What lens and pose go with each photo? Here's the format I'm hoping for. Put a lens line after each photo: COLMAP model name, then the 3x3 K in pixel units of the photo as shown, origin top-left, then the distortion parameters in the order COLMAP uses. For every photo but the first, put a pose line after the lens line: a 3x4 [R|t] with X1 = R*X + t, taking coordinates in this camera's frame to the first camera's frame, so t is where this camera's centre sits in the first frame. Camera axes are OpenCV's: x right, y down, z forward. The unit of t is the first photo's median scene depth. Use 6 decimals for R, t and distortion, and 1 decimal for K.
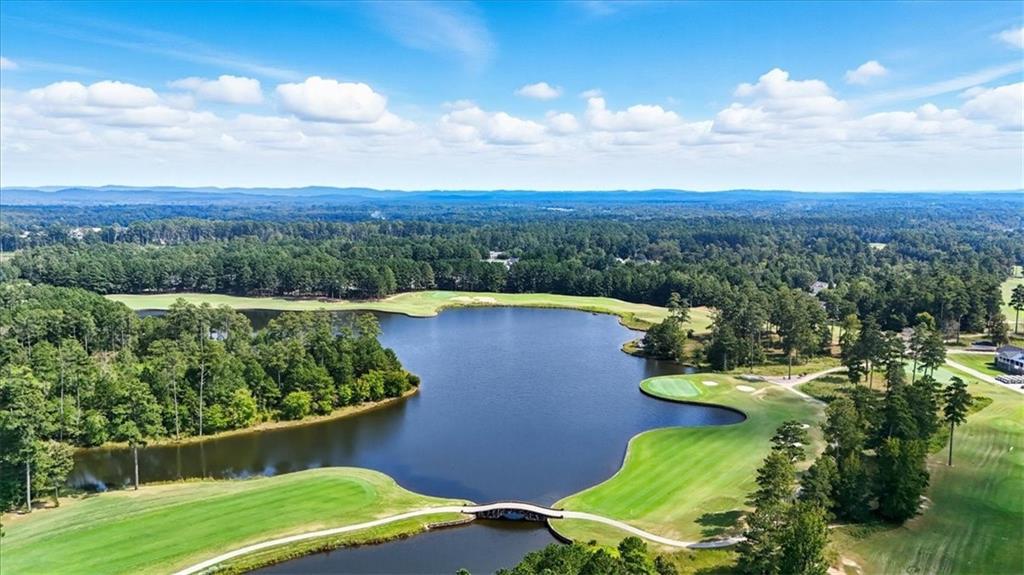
lens RADIAL K [[731.4, 0, 512.0], [0, 731.4, 287.5], [0, 0, 1]] dist [0.062068, -0.073830]
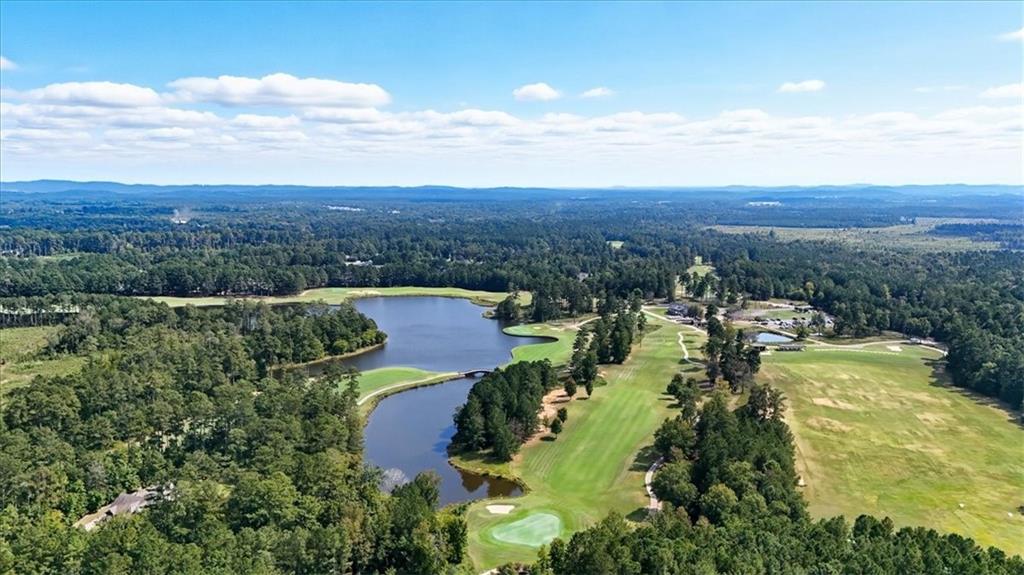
lens RADIAL K [[731.4, 0, 512.0], [0, 731.4, 287.5], [0, 0, 1]] dist [0.062068, -0.073830]
pose [[0.951621, -0.037715, 0.304951, -0.223783], [0.035140, 0.999285, 0.013928, -0.003664], [-0.305259, -0.002538, 0.952266, -0.483666]]
